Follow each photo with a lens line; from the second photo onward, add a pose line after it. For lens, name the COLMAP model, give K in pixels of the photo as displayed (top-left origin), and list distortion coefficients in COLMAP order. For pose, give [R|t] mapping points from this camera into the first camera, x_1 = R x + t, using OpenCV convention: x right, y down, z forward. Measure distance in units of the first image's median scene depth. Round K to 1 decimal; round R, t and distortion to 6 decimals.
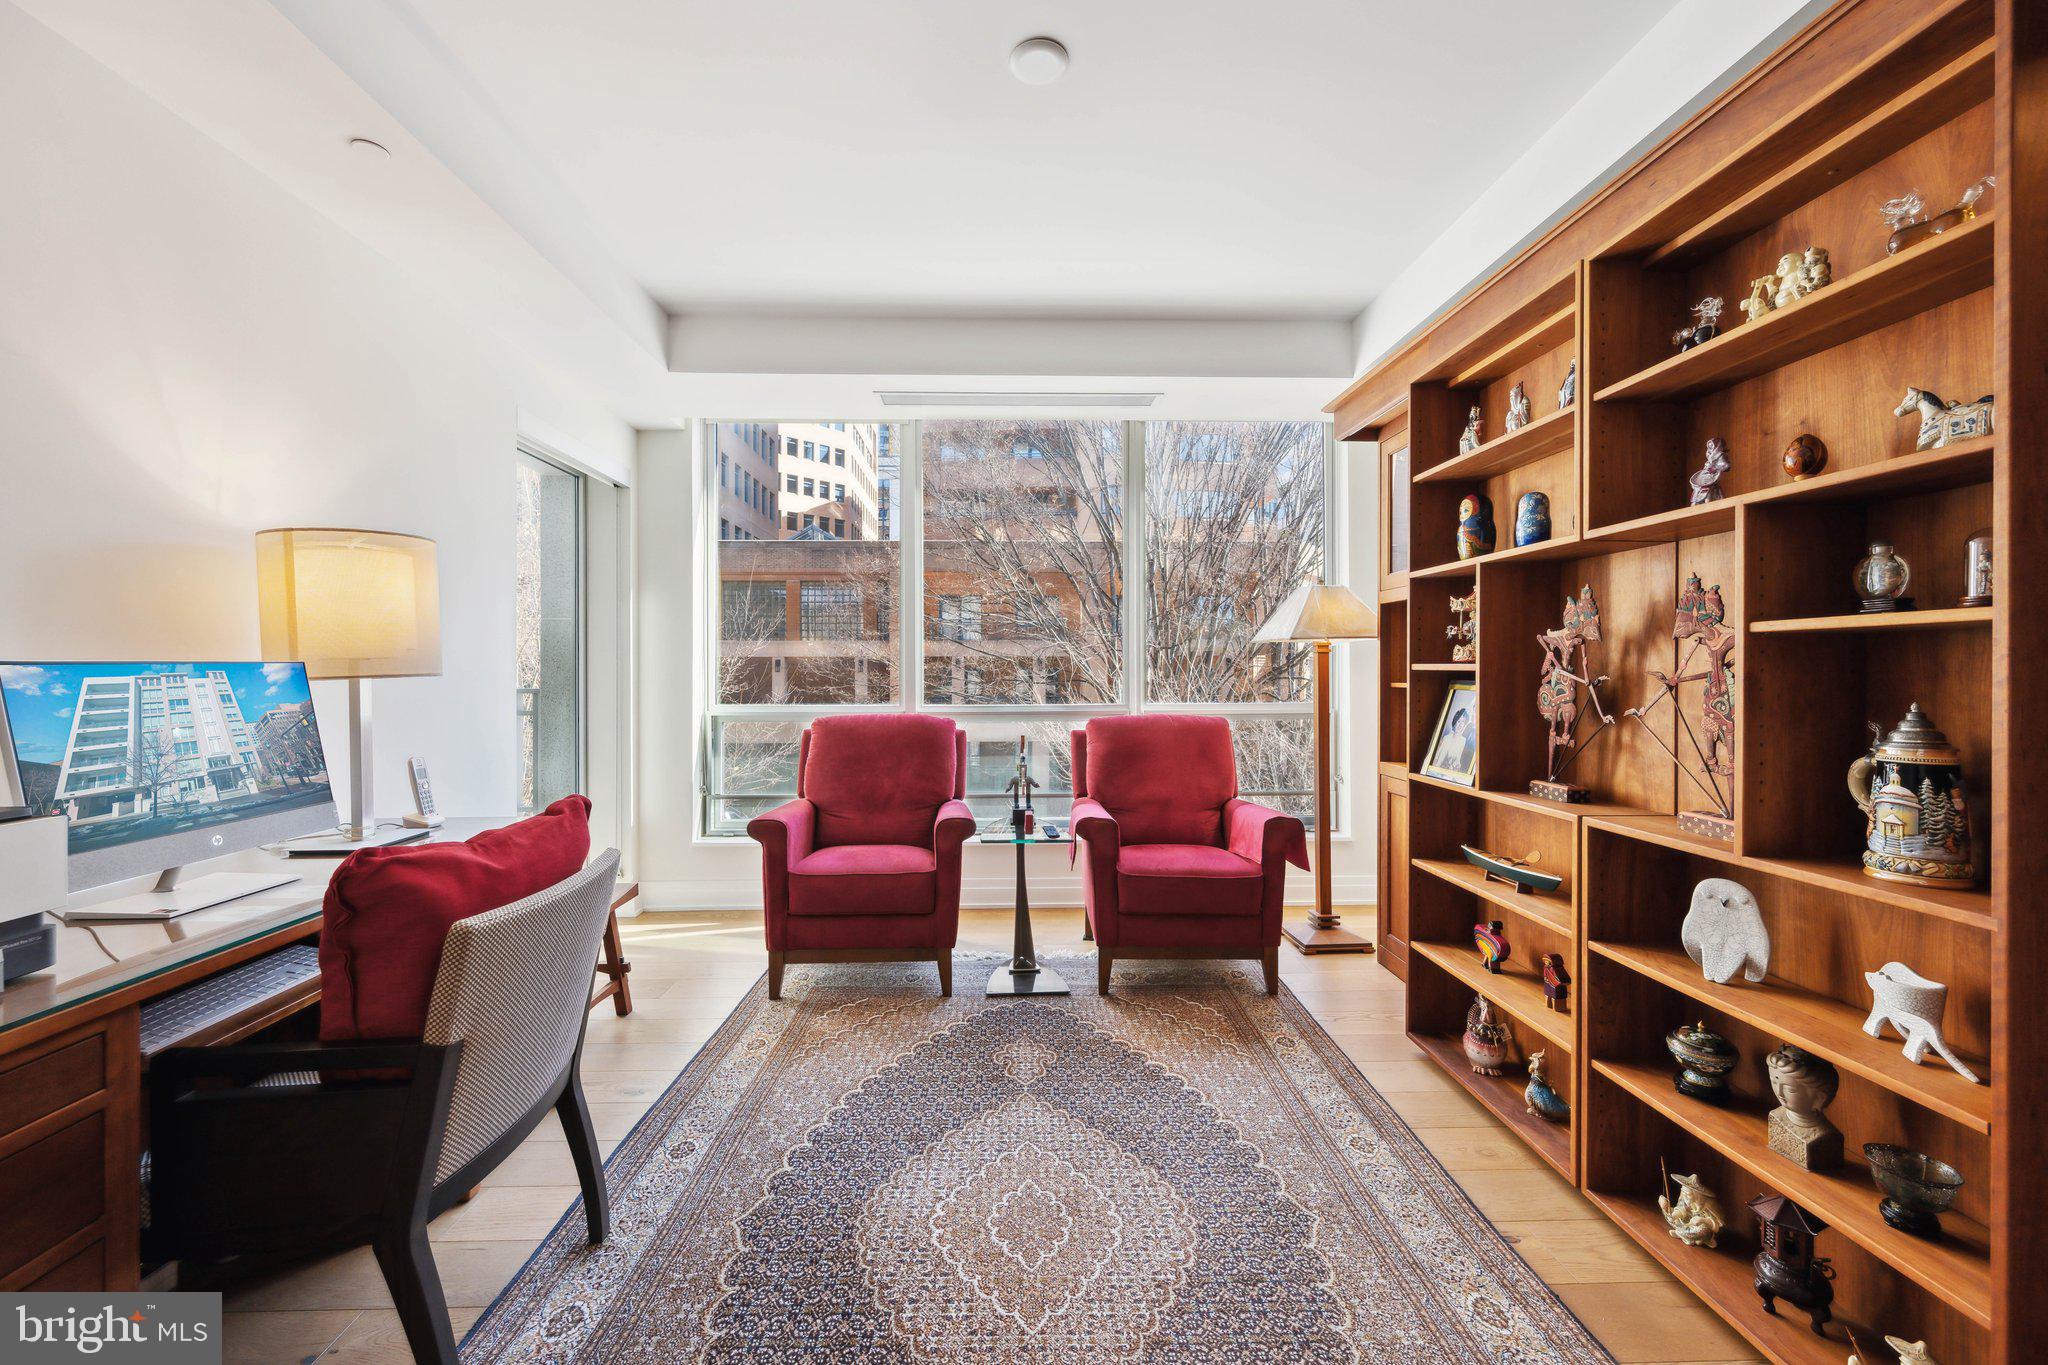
lens RADIAL K [[807.5, 0, 1019.4], [0, 807.5, 675.9], [0, 0, 1]] dist [-0.002344, 0.000029]
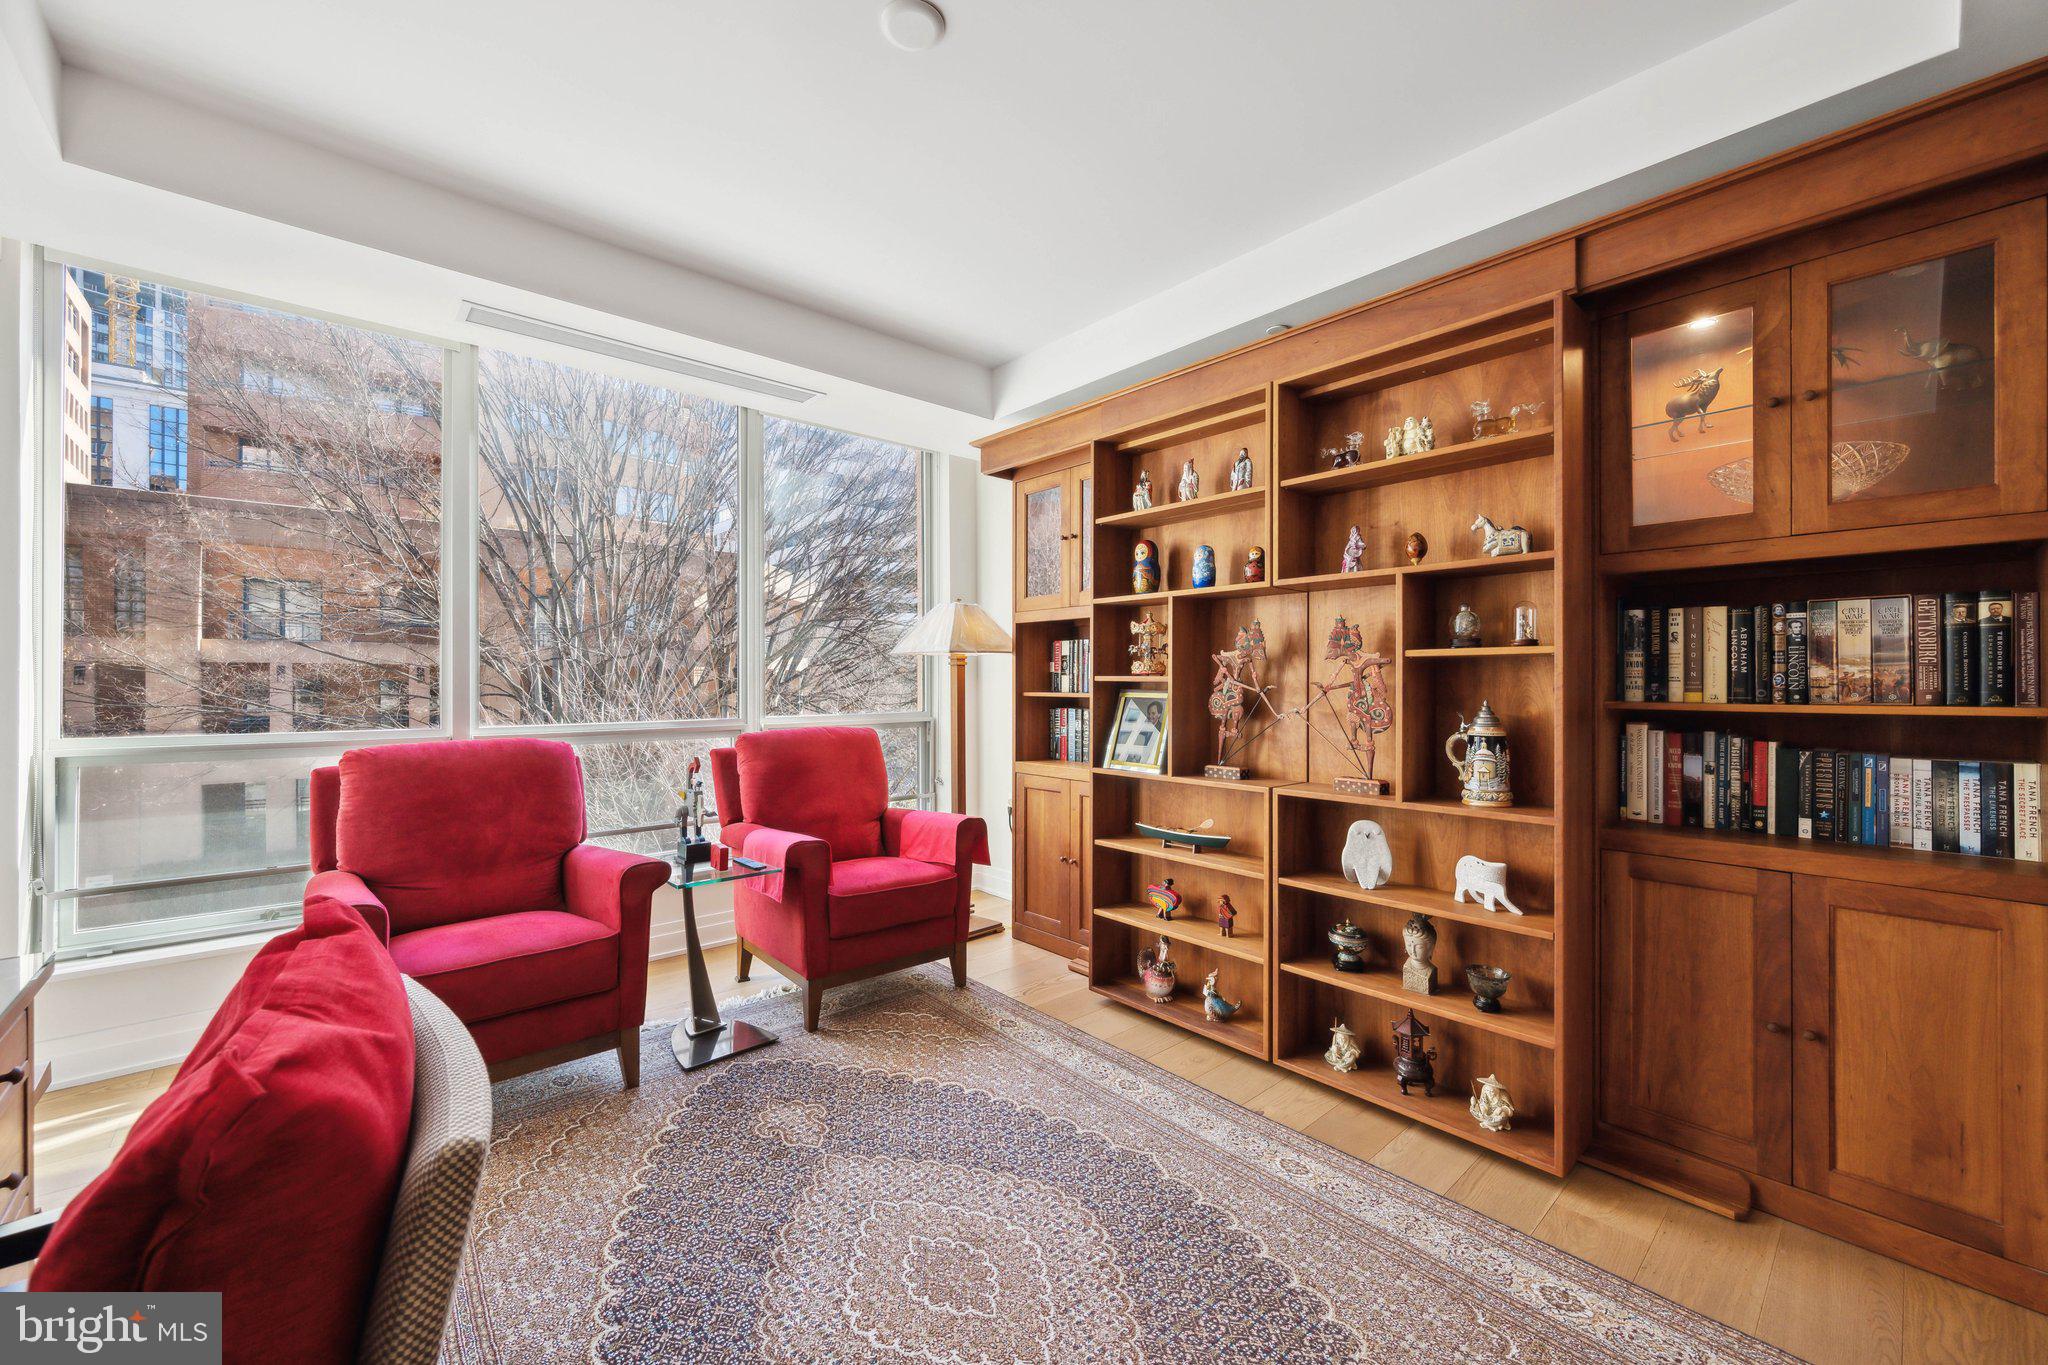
lens RADIAL K [[801.6, 0, 1024.0], [0, 801.6, 682.5], [0, 0, 1]] dist [0.000025, -0.000061]
pose [[0.767261, -0.000146, 0.641336, -0.444789], [0.004264, 0.999979, -0.004874, 0.000043], [-0.641321, 0.006475, 0.767245, 0.200547]]
